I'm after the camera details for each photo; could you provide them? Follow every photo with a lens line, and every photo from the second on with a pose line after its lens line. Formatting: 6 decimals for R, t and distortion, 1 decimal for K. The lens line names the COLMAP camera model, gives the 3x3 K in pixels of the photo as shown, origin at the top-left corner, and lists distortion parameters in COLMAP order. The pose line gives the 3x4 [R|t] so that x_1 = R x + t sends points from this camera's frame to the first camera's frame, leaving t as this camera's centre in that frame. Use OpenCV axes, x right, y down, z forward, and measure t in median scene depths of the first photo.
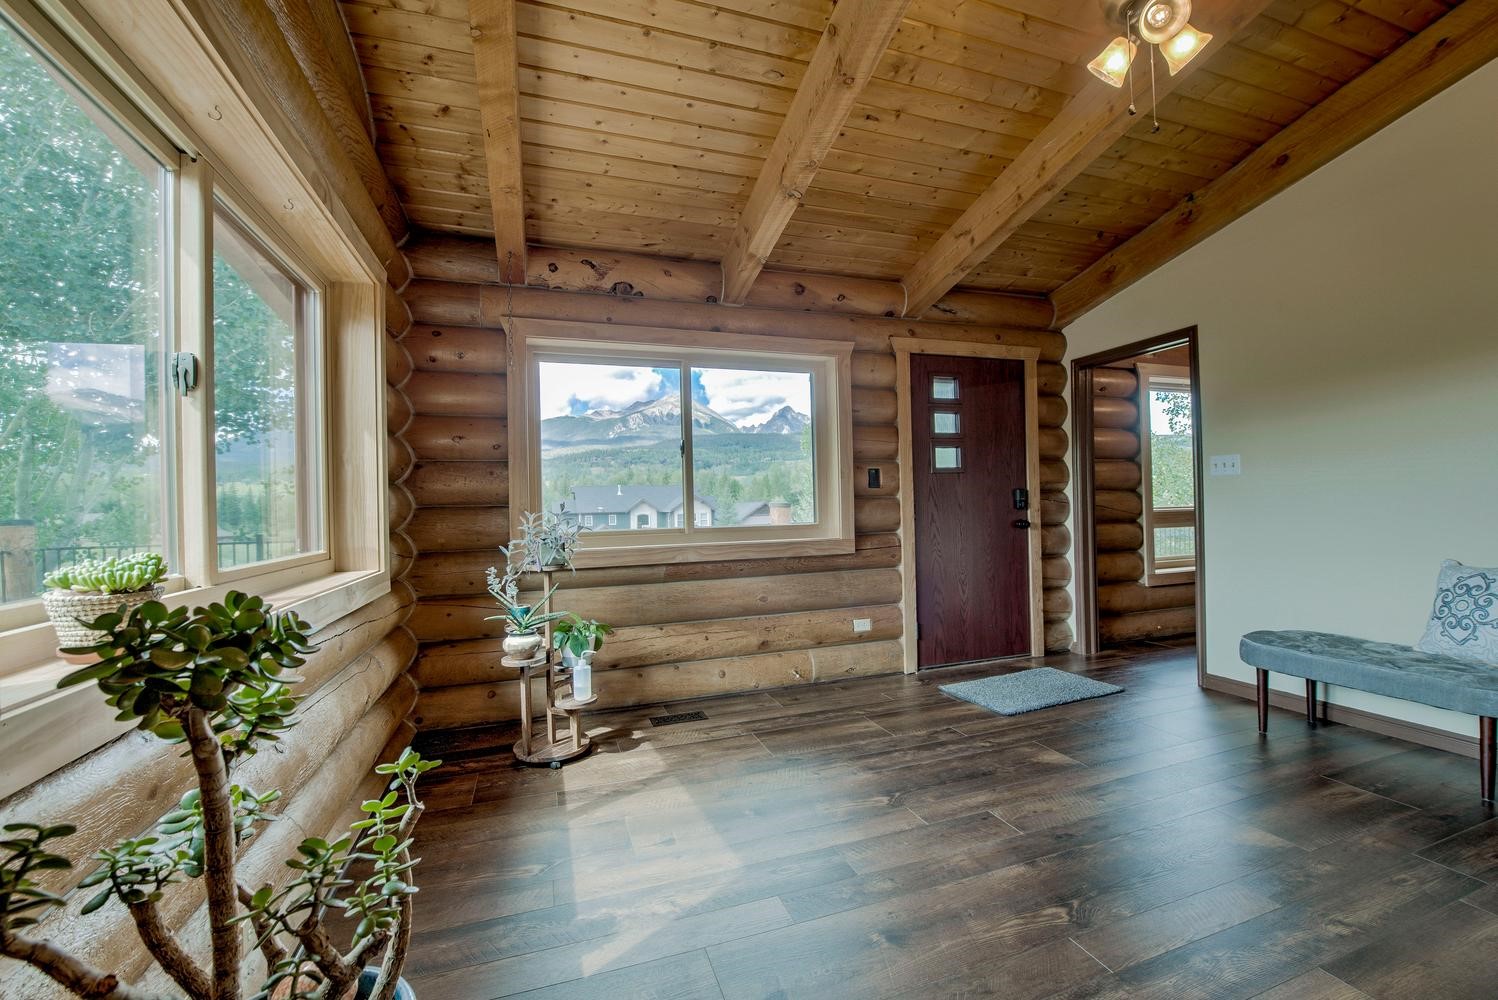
lens RADIAL K [[601.0, 0, 745.6], [0, 601.0, 506.3], [0, 0, 1]] dist [-0.001739, -0.000161]
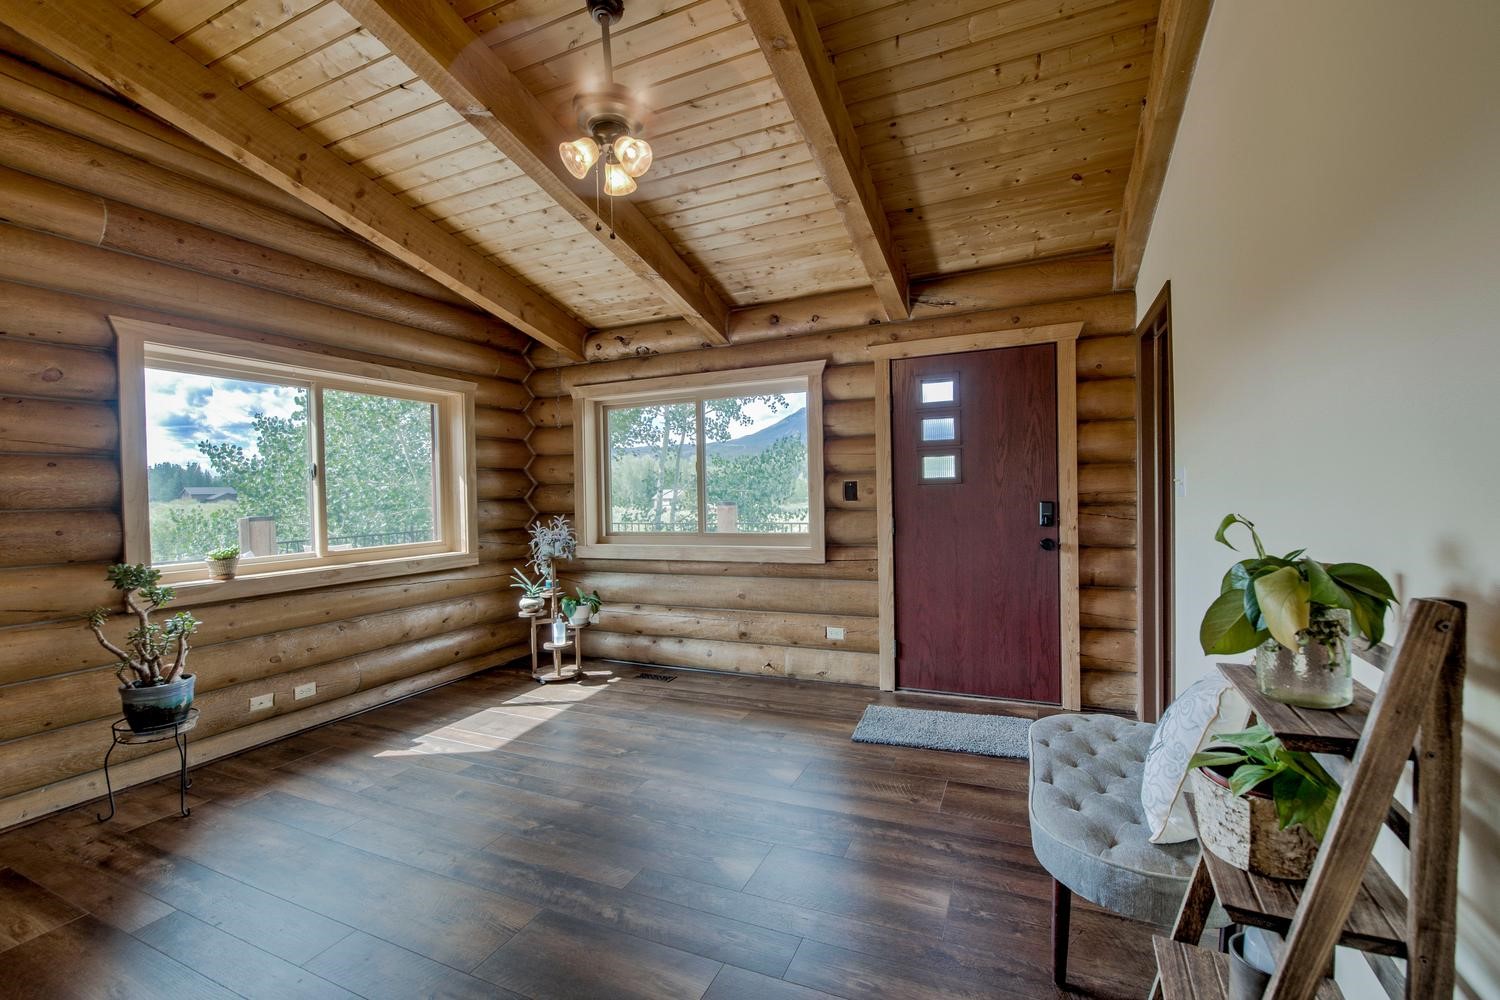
lens RADIAL K [[628.0, 0, 744.6], [0, 628.0, 500.5], [0, 0, 1]] dist [-0.016139, -0.000785]
pose [[0.739836, 0.015666, -0.672605, 0.805835], [0.004664, 0.999585, 0.028413, -0.062330], [0.672771, -0.024158, 0.739456, 0.104129]]
